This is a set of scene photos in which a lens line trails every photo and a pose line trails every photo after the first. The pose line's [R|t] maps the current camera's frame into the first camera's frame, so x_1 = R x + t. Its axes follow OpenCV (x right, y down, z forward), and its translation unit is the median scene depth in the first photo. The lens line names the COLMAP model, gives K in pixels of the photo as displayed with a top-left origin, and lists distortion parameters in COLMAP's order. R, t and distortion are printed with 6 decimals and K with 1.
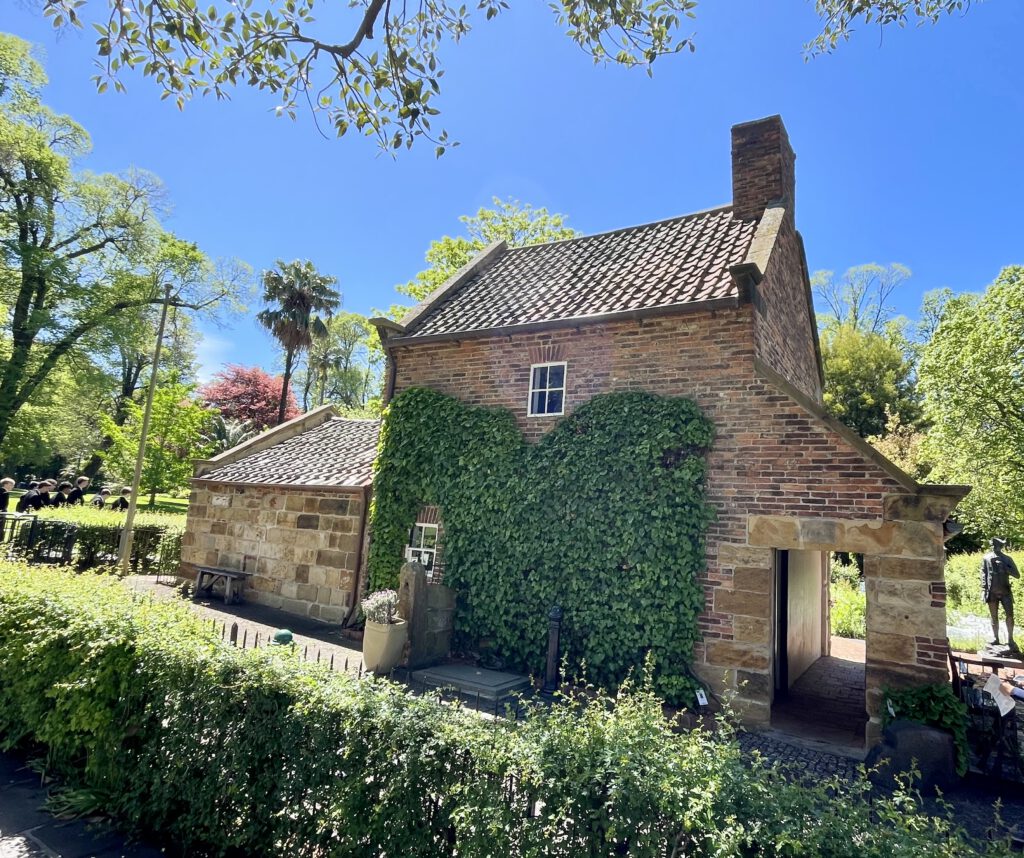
lens RADIAL K [[613.8, 0, 512.4], [0, 613.8, 426.4], [0, 0, 1]] dist [-0.001756, -0.000373]
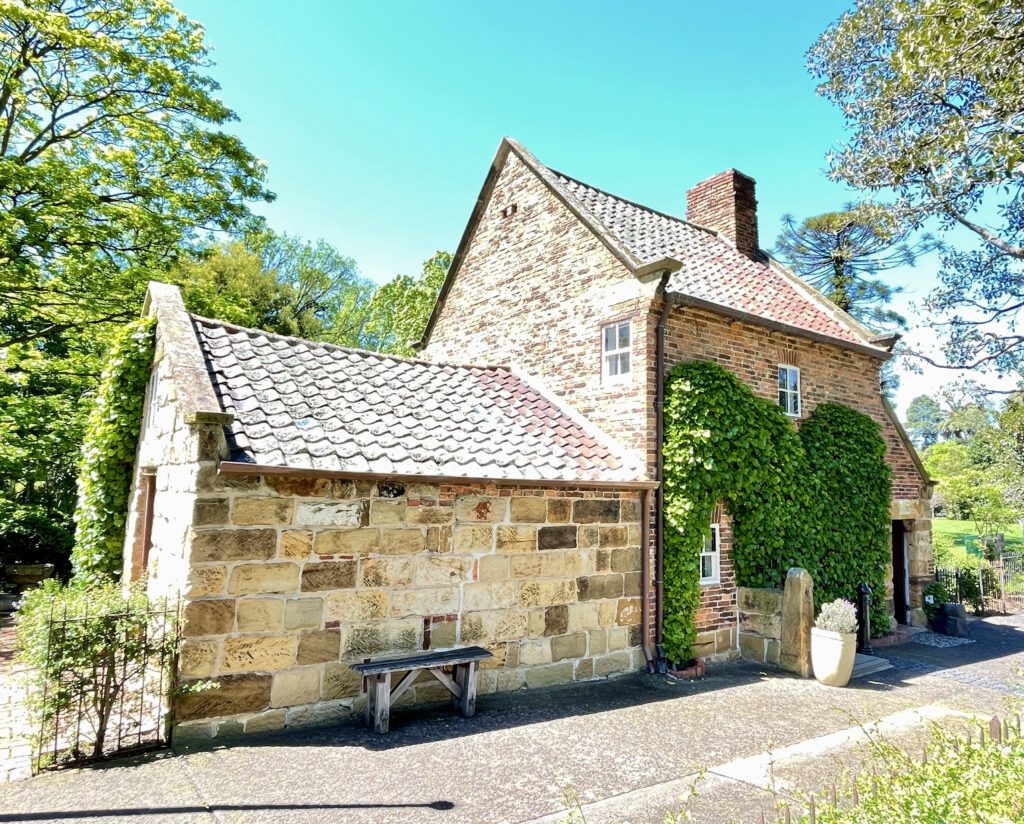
lens RADIAL K [[689.6, 0, 512.3], [0, 689.6, 413.9], [0, 0, 1]] dist [0.006392, 0.000233]
pose [[0.378106, 0.046282, 0.924605, -1.023624], [-0.135436, 0.990769, 0.005791, 0.032262], [-0.915802, -0.127415, 0.380884, 0.798300]]
